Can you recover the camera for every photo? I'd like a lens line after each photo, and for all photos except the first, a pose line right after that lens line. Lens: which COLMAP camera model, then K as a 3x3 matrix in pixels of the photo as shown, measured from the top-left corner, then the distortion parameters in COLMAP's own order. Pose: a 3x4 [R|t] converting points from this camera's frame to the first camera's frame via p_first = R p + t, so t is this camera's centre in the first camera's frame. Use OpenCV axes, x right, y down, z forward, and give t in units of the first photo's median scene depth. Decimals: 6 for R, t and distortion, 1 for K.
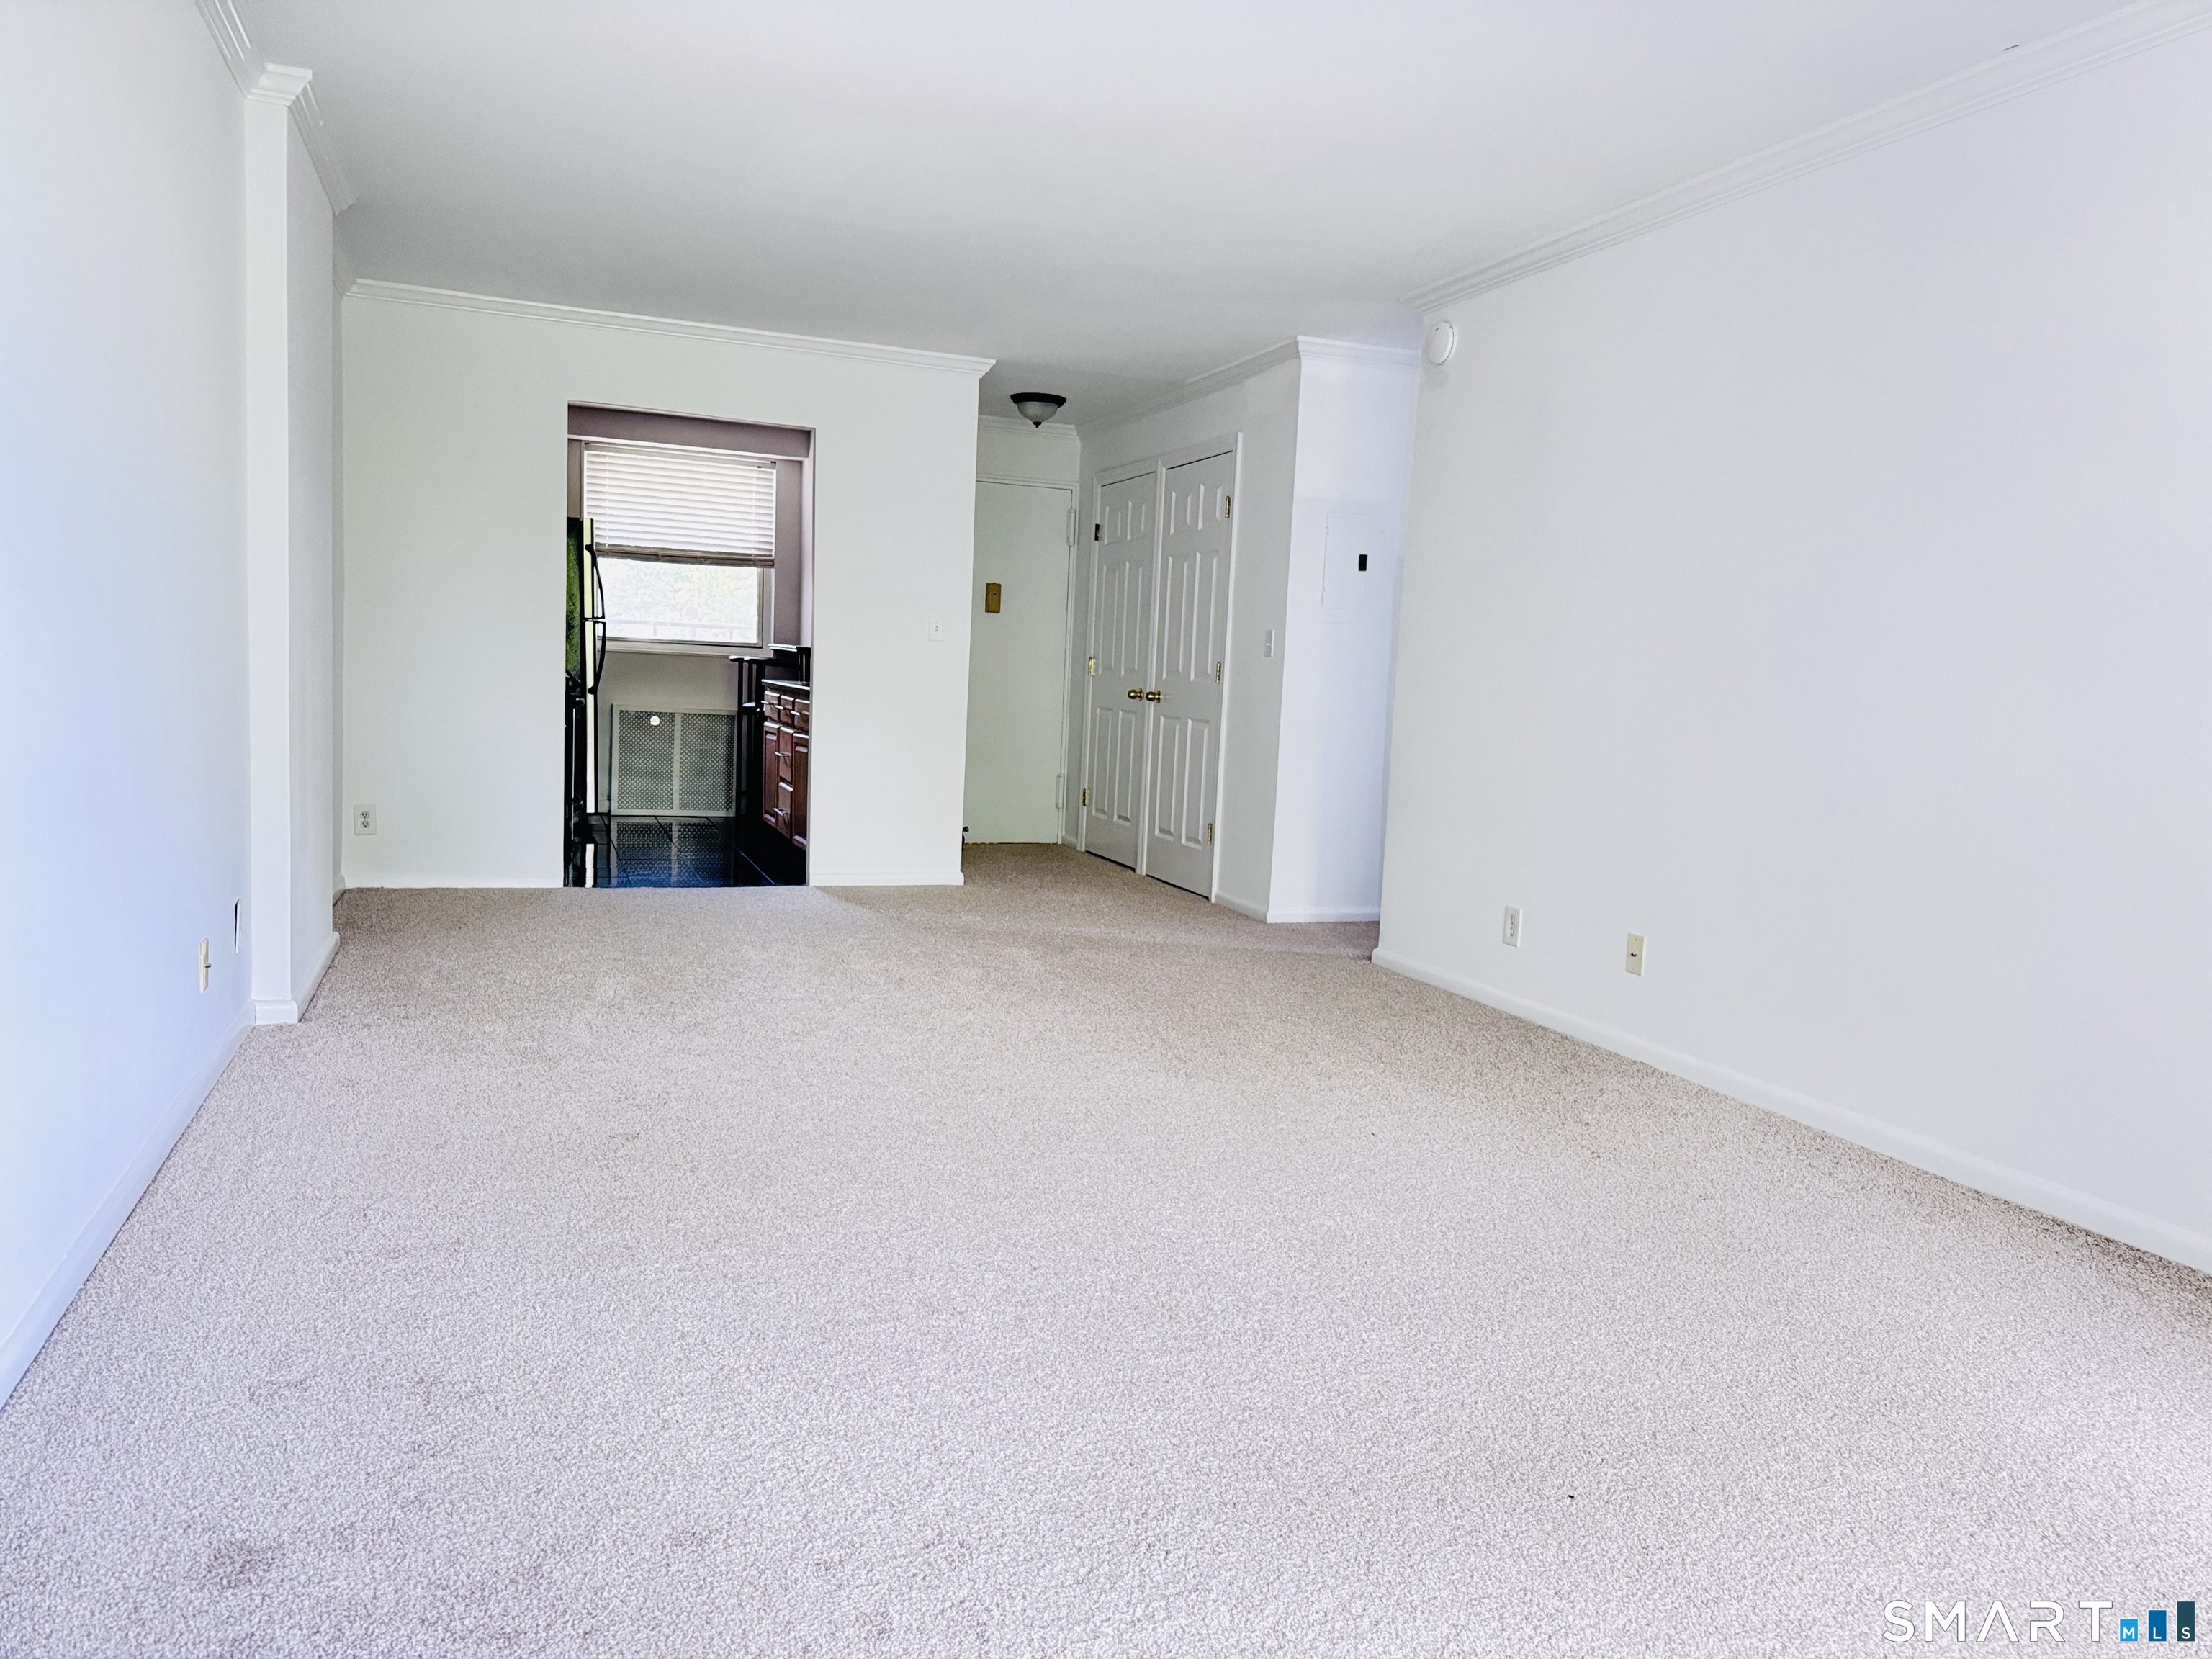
lens RADIAL K [[1540.9, 0, 1102.4], [0, 1540.9, 831.9], [0, 0, 1]] dist [-0.000067, 0.000026]
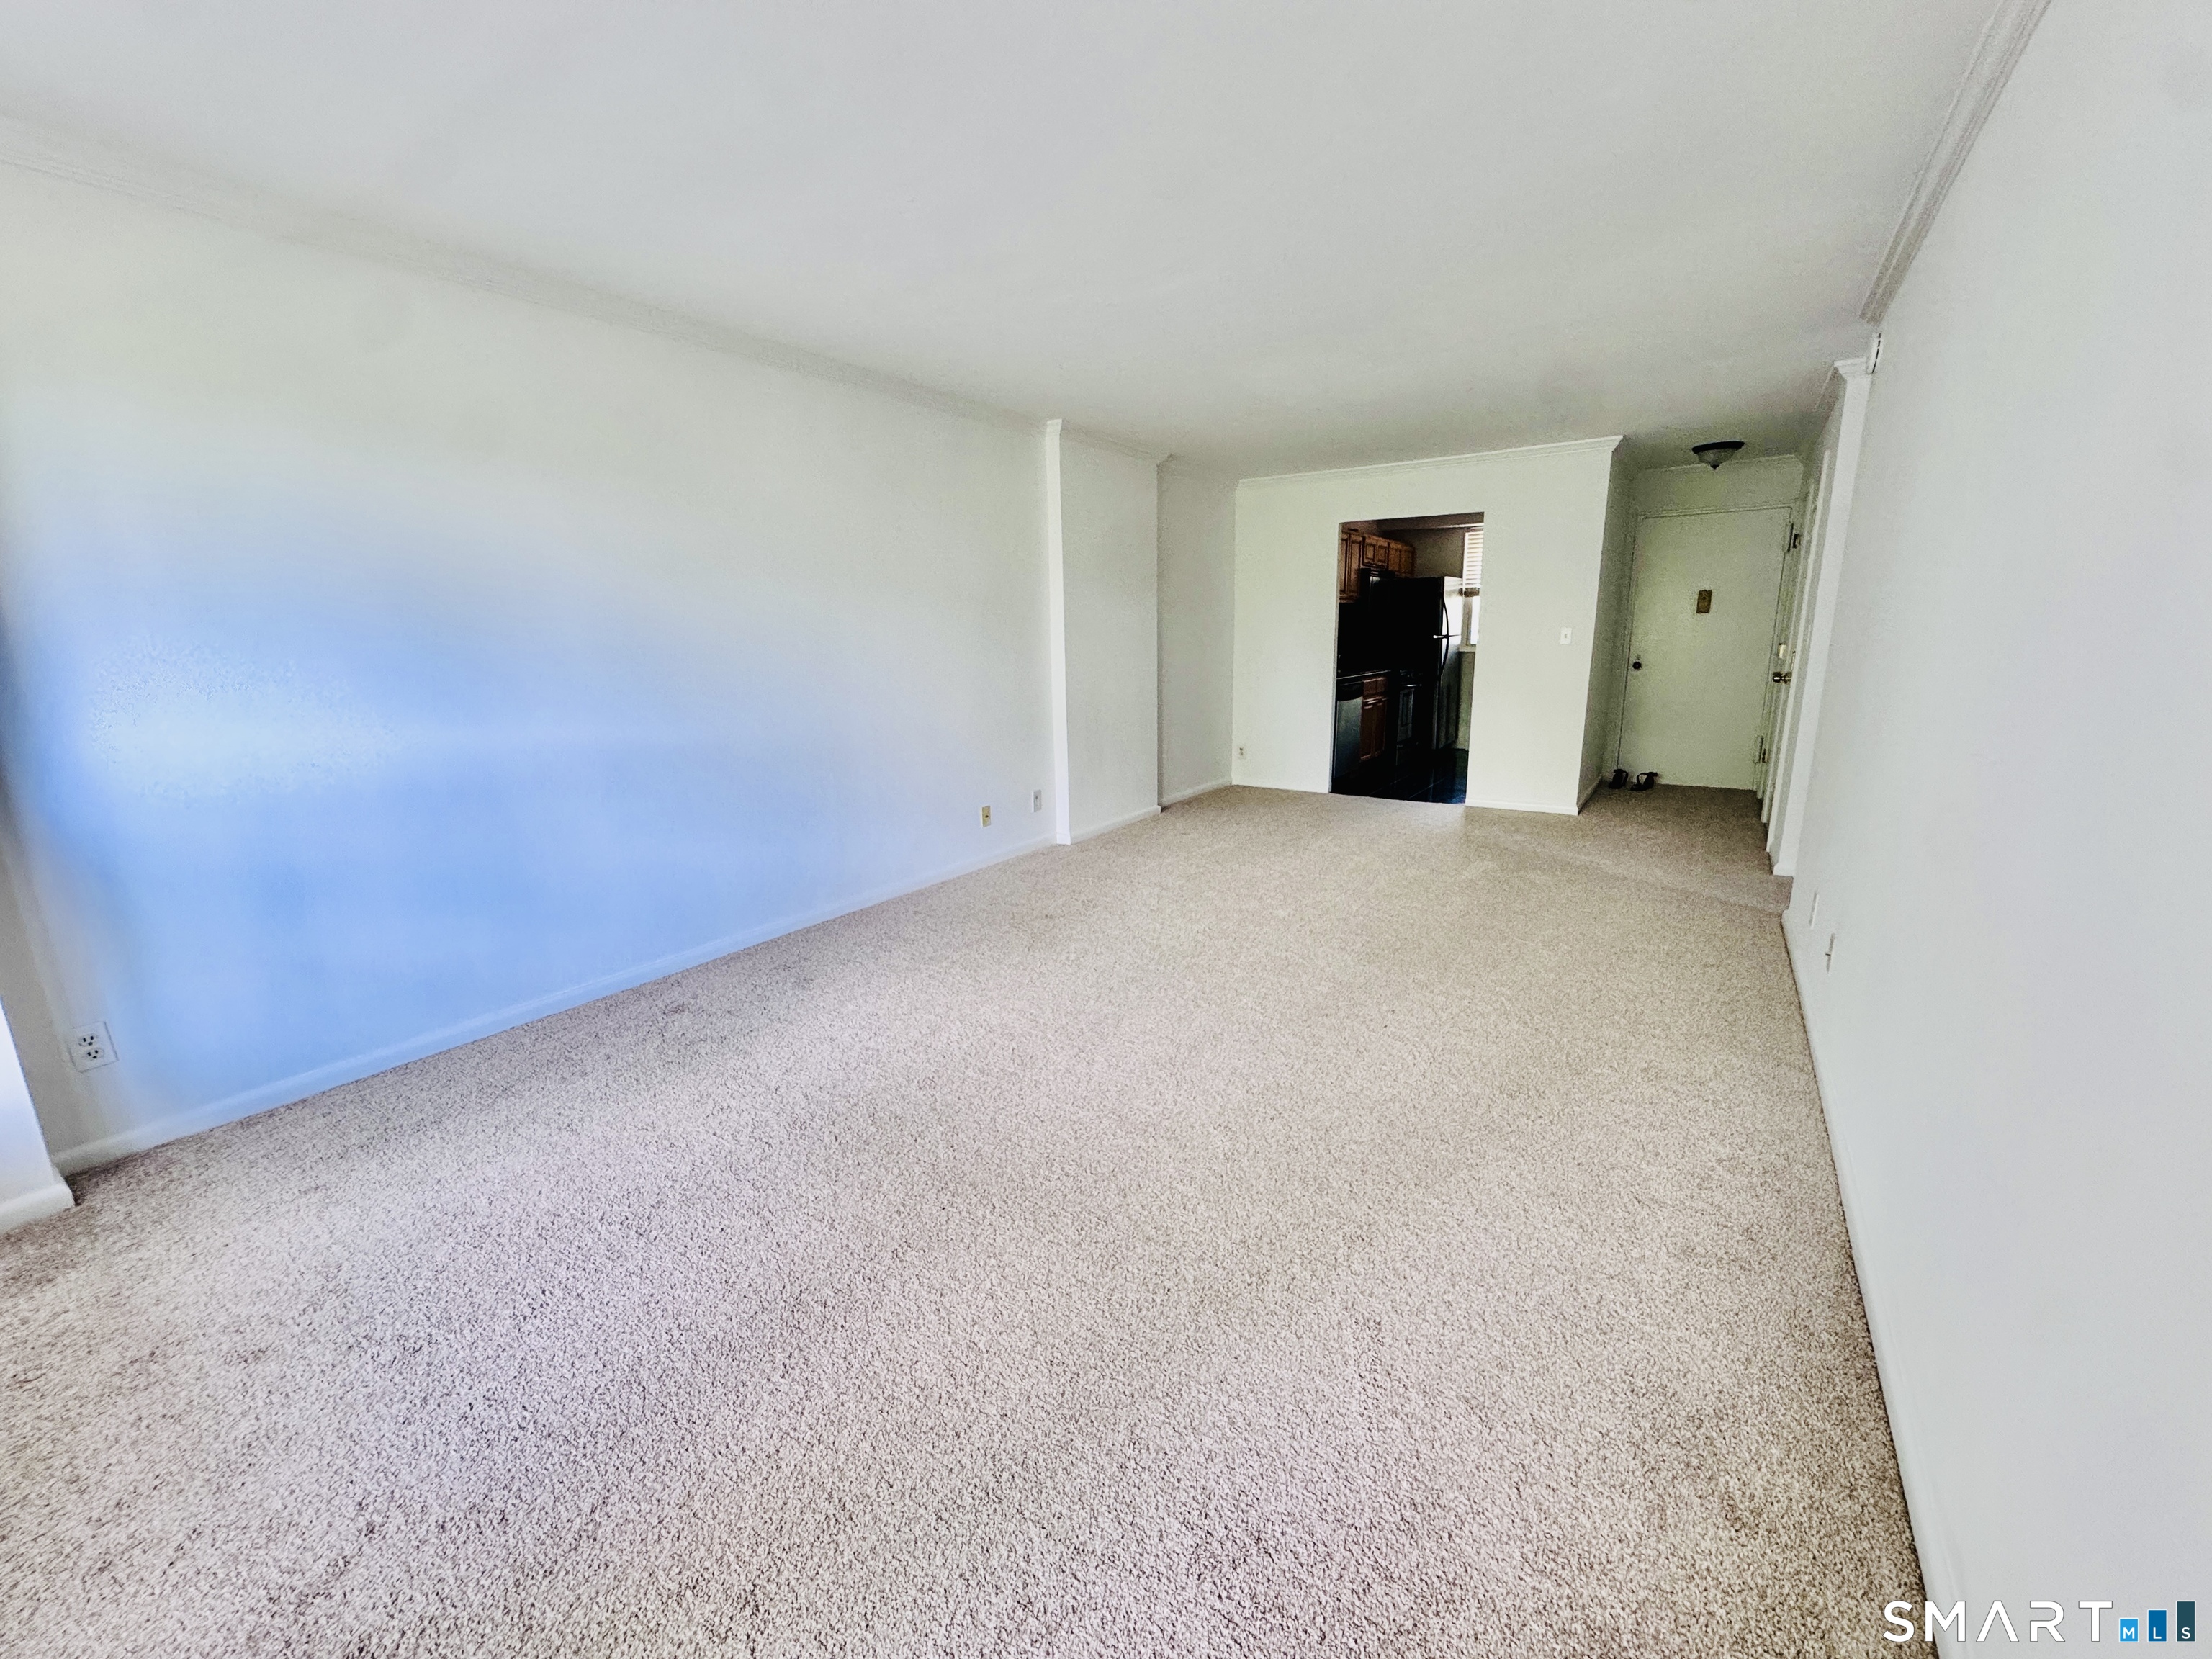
lens RADIAL K [[886.4, 0, 1105.1], [0, 886.4, 829.0], [0, 0, 1]] dist [-0.004604, -0.000087]
pose [[0.581514, 0.121420, -0.804424, 0.325051], [-0.037237, 0.991736, 0.122774, -0.038163], [0.812683, -0.041441, 0.581230, 0.153042]]
